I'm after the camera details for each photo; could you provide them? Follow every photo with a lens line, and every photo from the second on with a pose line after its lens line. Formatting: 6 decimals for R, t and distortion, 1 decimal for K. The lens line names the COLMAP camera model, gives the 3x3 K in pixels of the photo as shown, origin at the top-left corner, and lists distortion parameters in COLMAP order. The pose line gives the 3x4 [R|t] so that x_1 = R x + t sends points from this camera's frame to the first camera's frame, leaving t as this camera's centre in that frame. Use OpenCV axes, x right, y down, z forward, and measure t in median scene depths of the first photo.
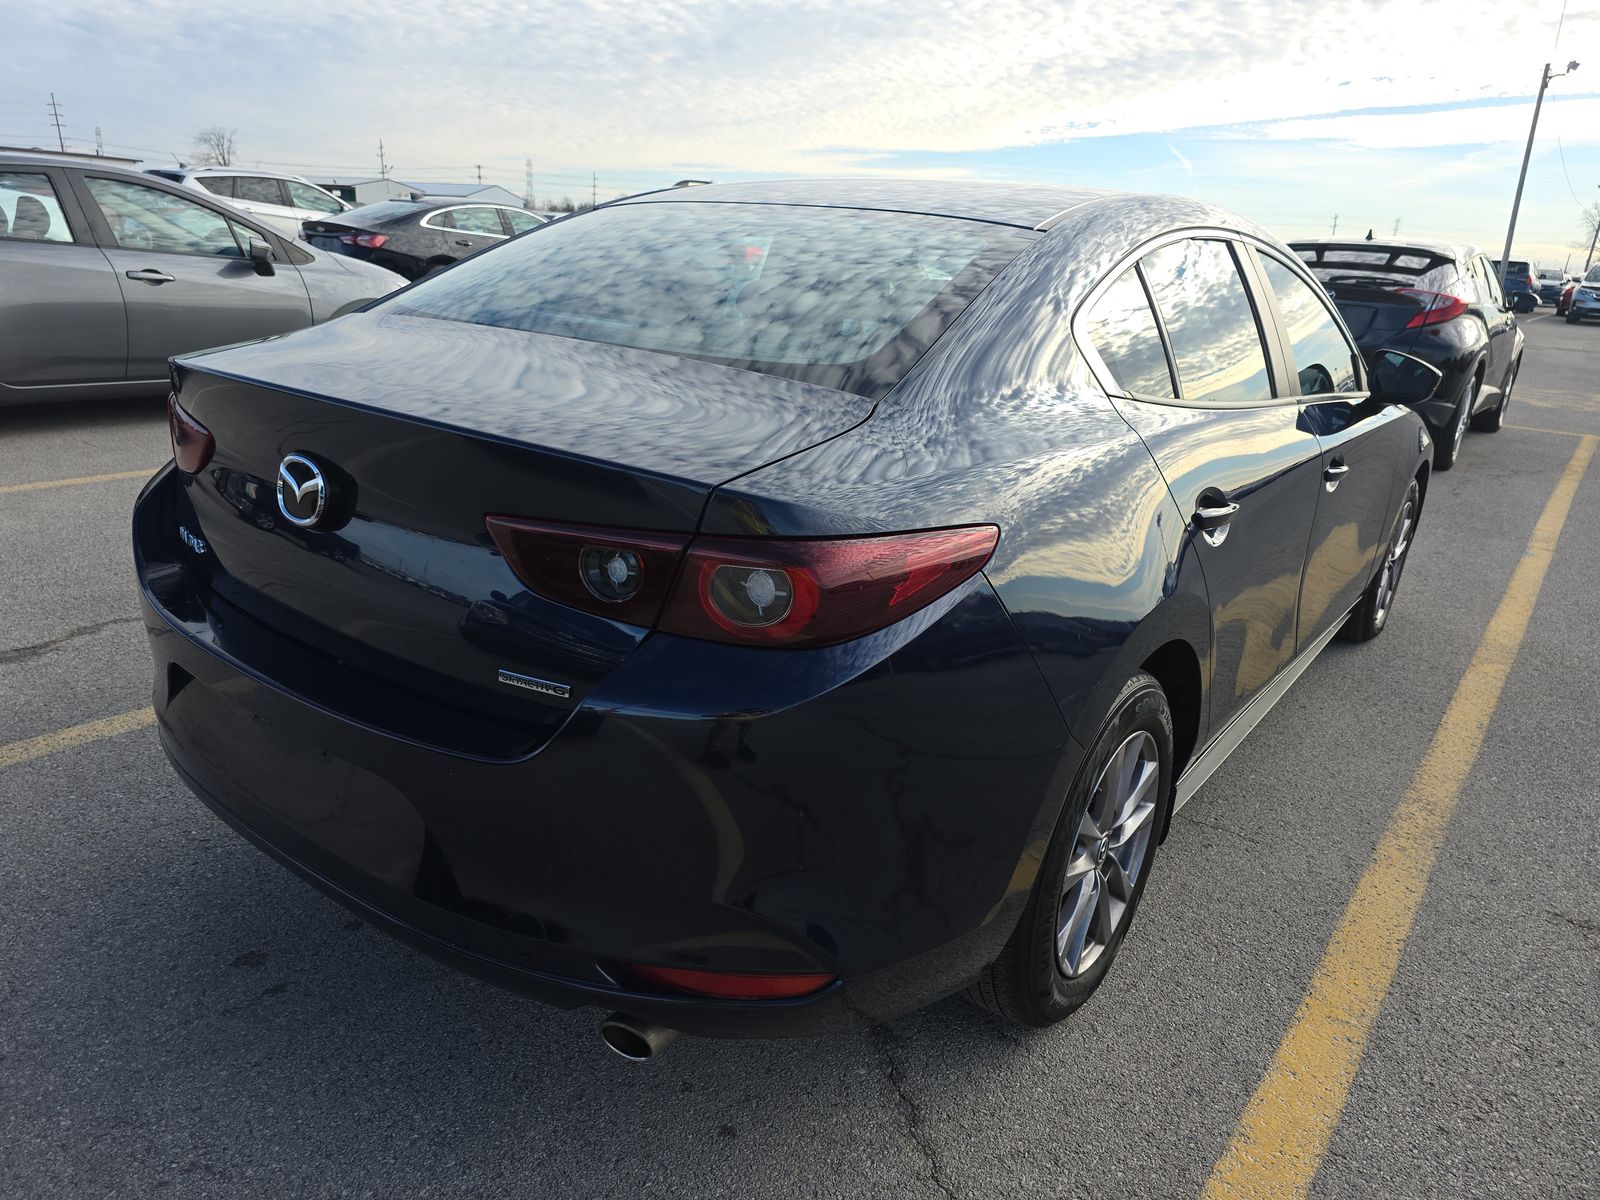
lens RADIAL K [[1093.6, 0, 793.2], [0, 1093.6, 601.2], [0, 0, 1]] dist [0.026795, -0.015696]
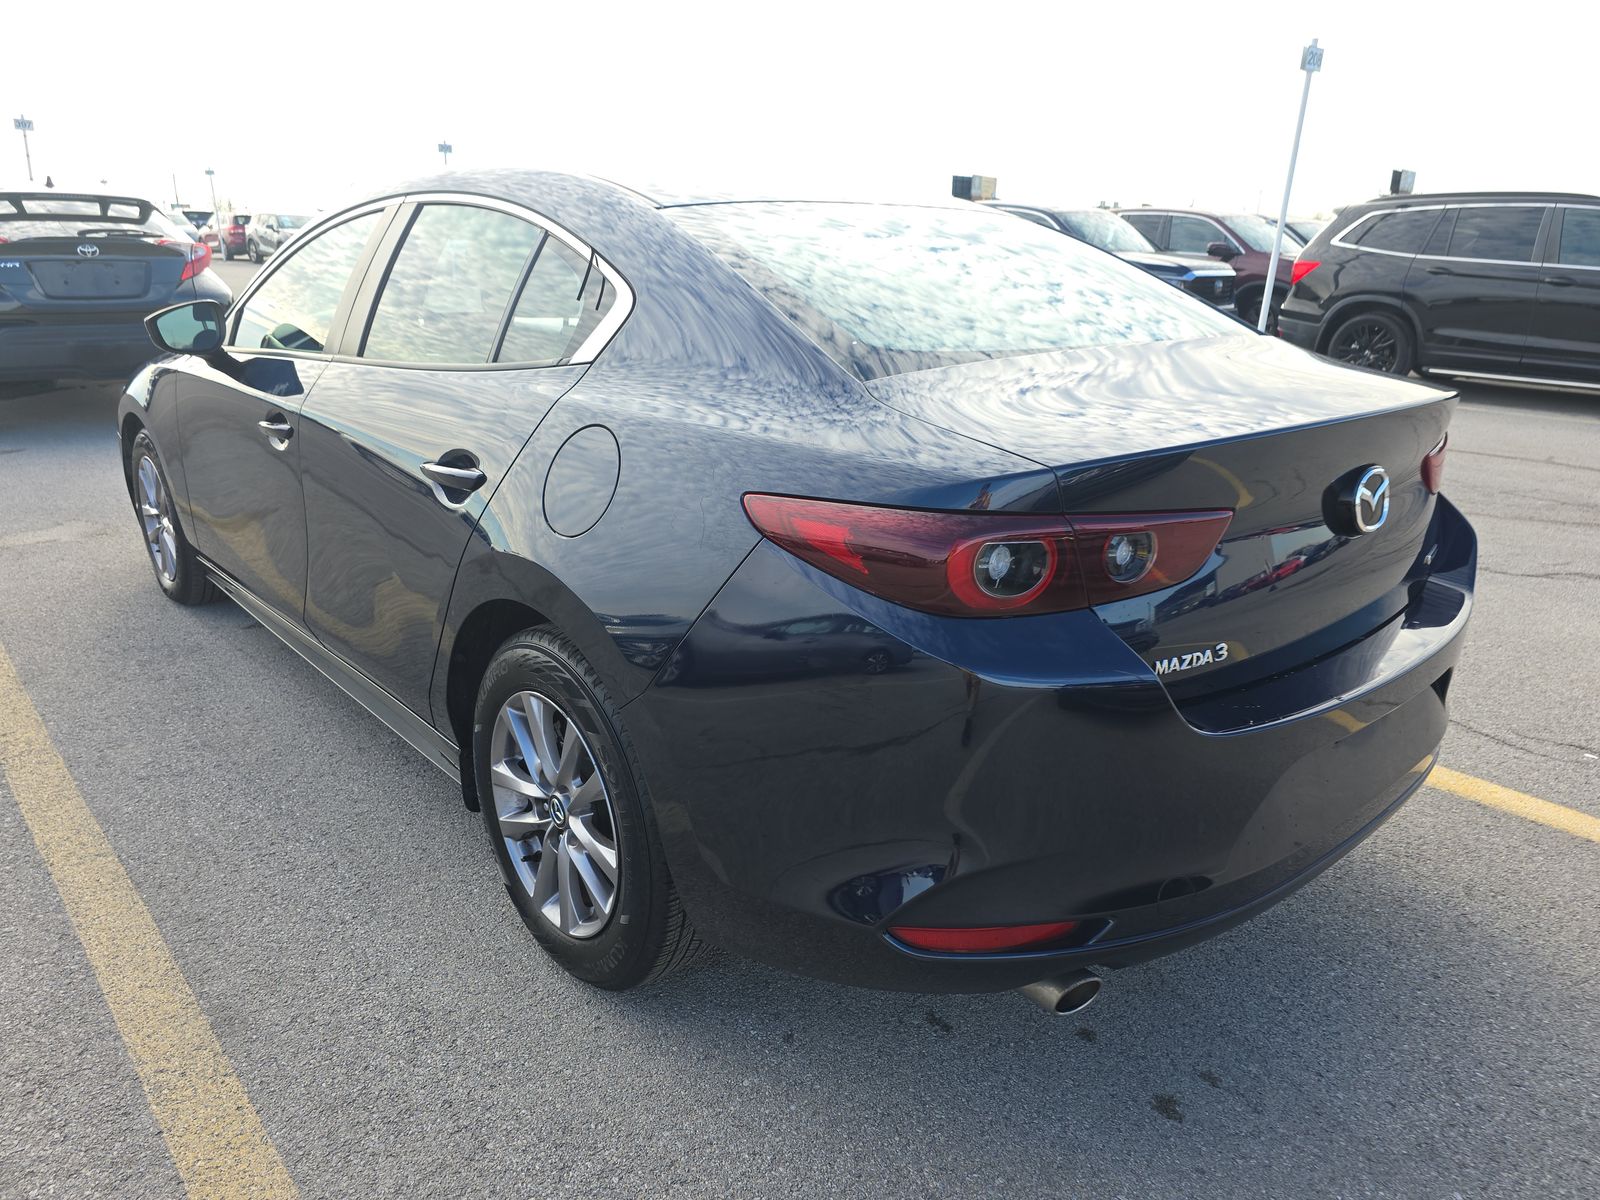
lens RADIAL K [[1093.6, 0, 793.2], [0, 1093.6, 598.0], [0, 0, 1]] dist [0.026795, -0.015696]
pose [[0.191329, -0.366493, 0.910536, -0.329678], [0.312457, 0.902156, 0.297464, -0.107403], [-0.930464, 0.227590, 0.287122, 0.257800]]
